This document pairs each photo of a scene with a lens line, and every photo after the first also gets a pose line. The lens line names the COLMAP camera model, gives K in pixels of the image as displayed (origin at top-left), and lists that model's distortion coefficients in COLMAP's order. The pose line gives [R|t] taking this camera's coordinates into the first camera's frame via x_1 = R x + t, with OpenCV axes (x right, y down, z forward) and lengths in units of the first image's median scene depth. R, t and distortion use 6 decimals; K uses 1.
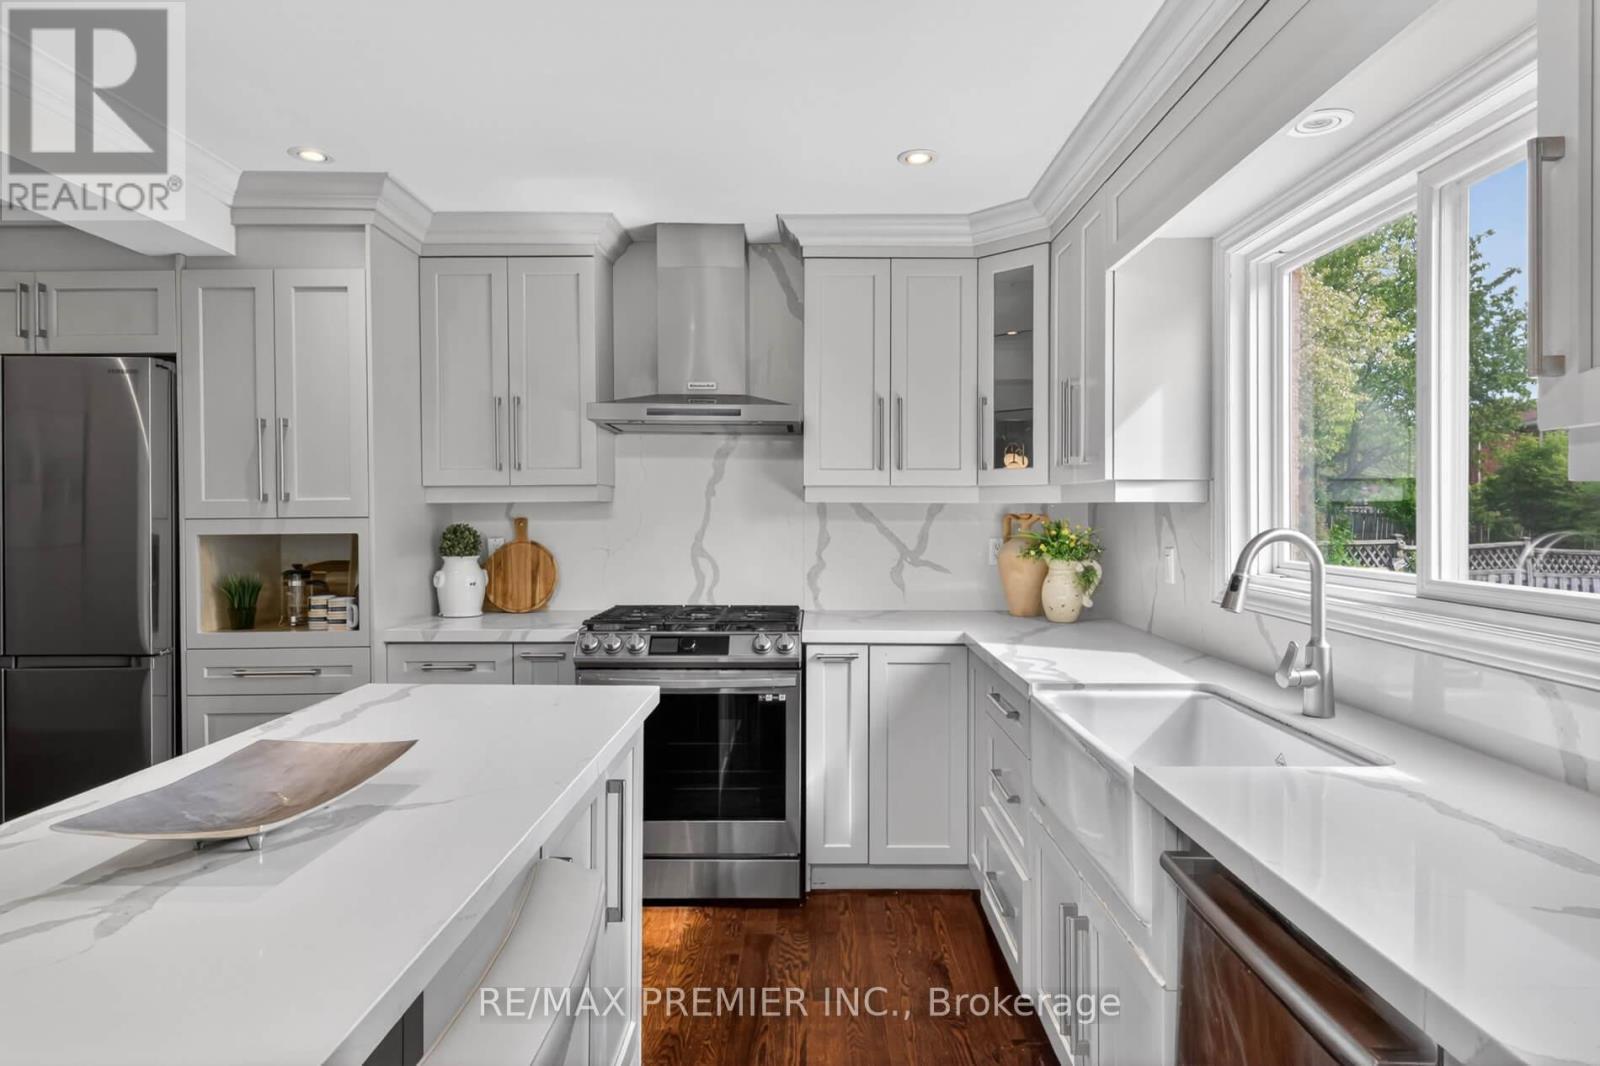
lens RADIAL K [[915.6, 0, 821.2], [0, 915.6, 514.9], [0, 0, 1]] dist [0.013371, -0.000980]
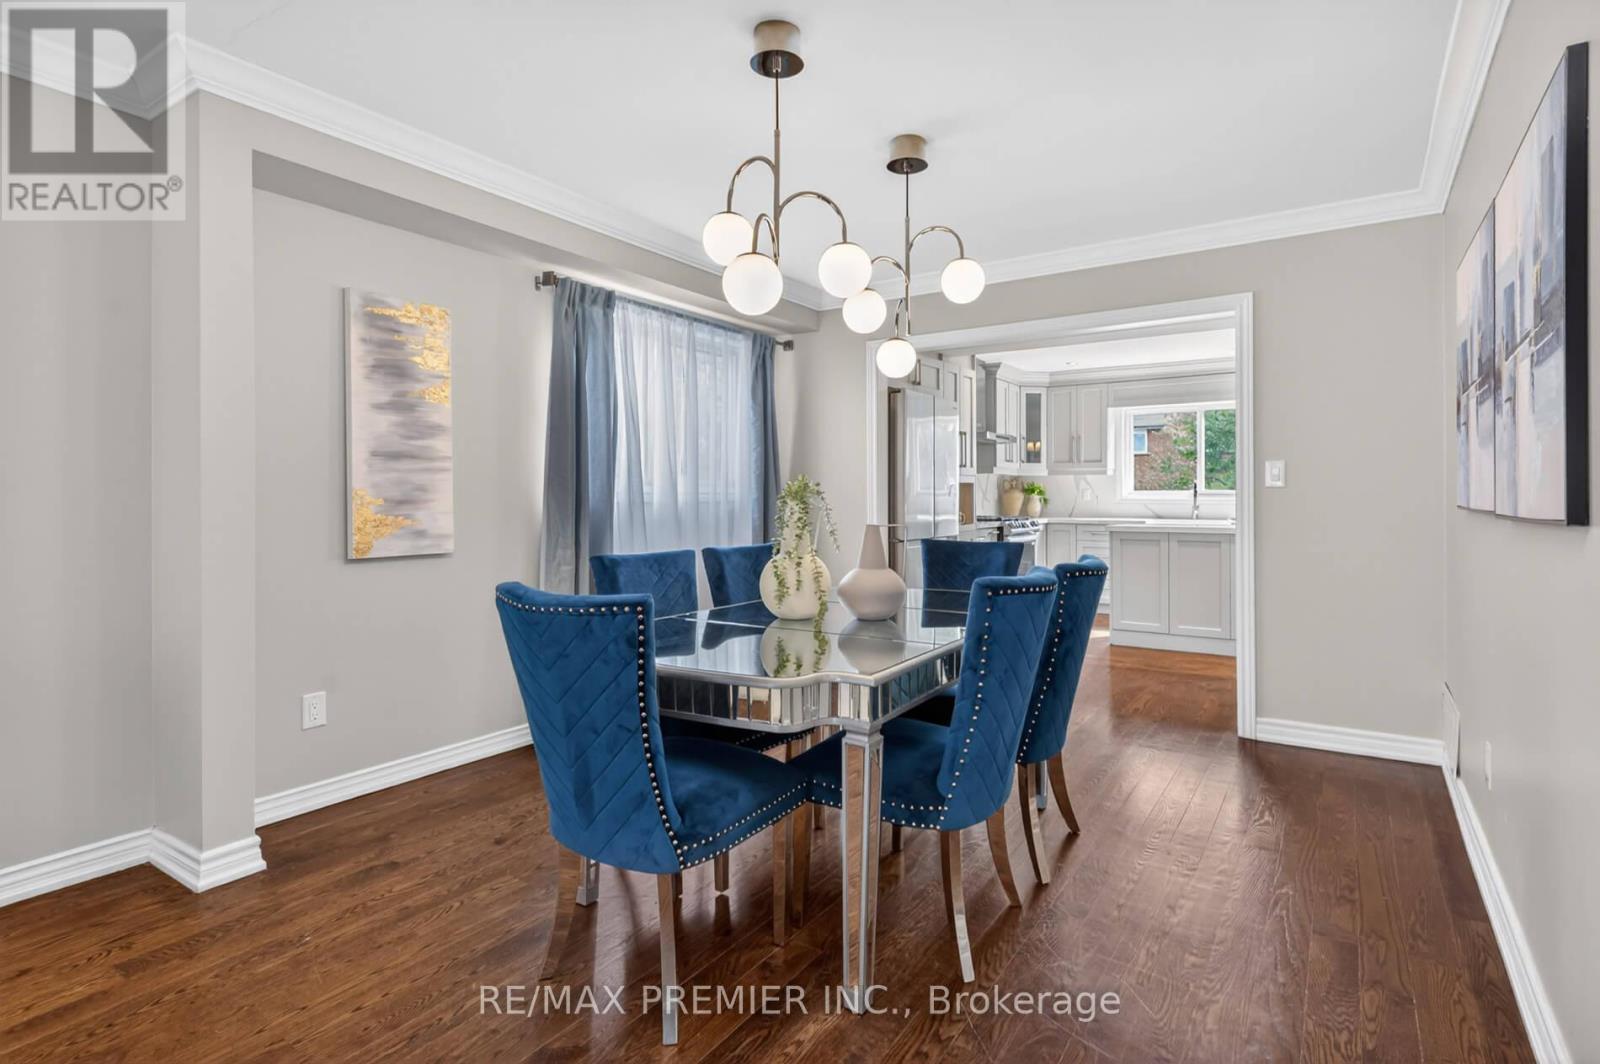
lens RADIAL K [[807.4, 0, 790.0], [0, 807.4, 489.7], [0, 0, 1]] dist [0.002299, -0.001670]
pose [[0.575449, 0.004904, 0.817823, -2.346149], [0.004199, 0.999951, -0.008950, 0.052441], [-0.817827, 0.008584, 0.575401, 0.182401]]
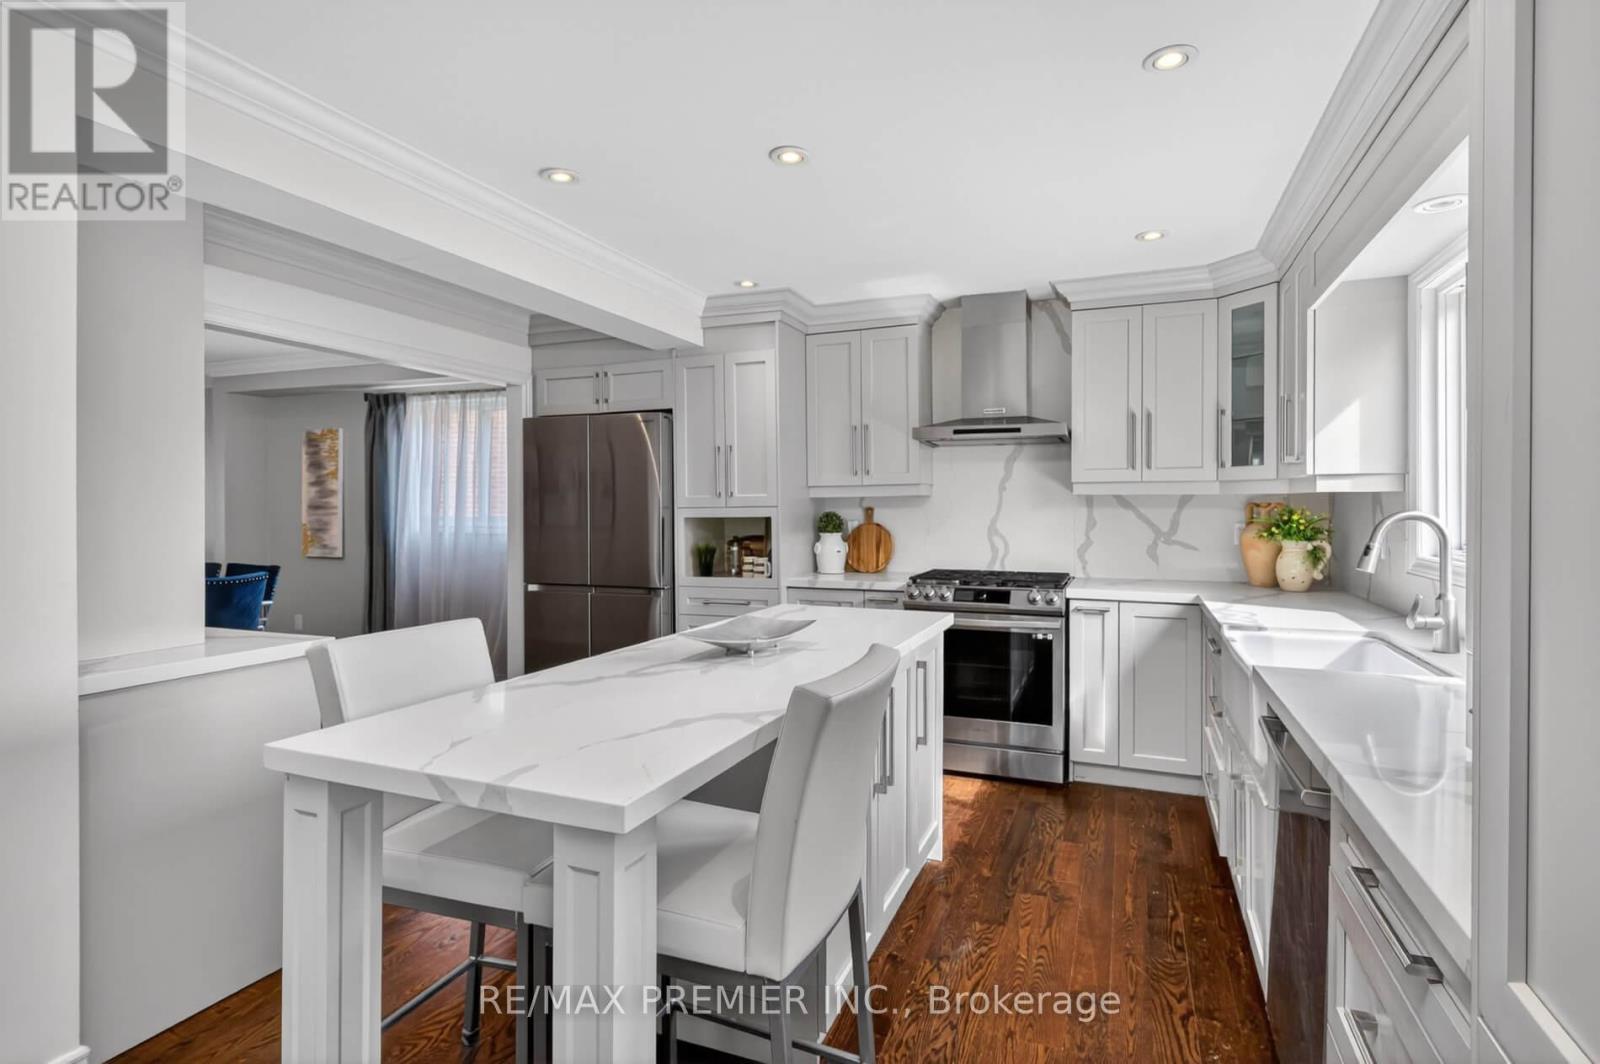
lens RADIAL K [[807.4, 0, 808.8], [0, 807.4, 512.9], [0, 0, 1]] dist [0.002299, -0.001670]
pose [[0.923650, 0.000147, -0.383238, 0.083379], [0.001866, 0.999986, 0.004881, 0.006727], [0.383233, -0.005224, 0.923637, -0.244310]]
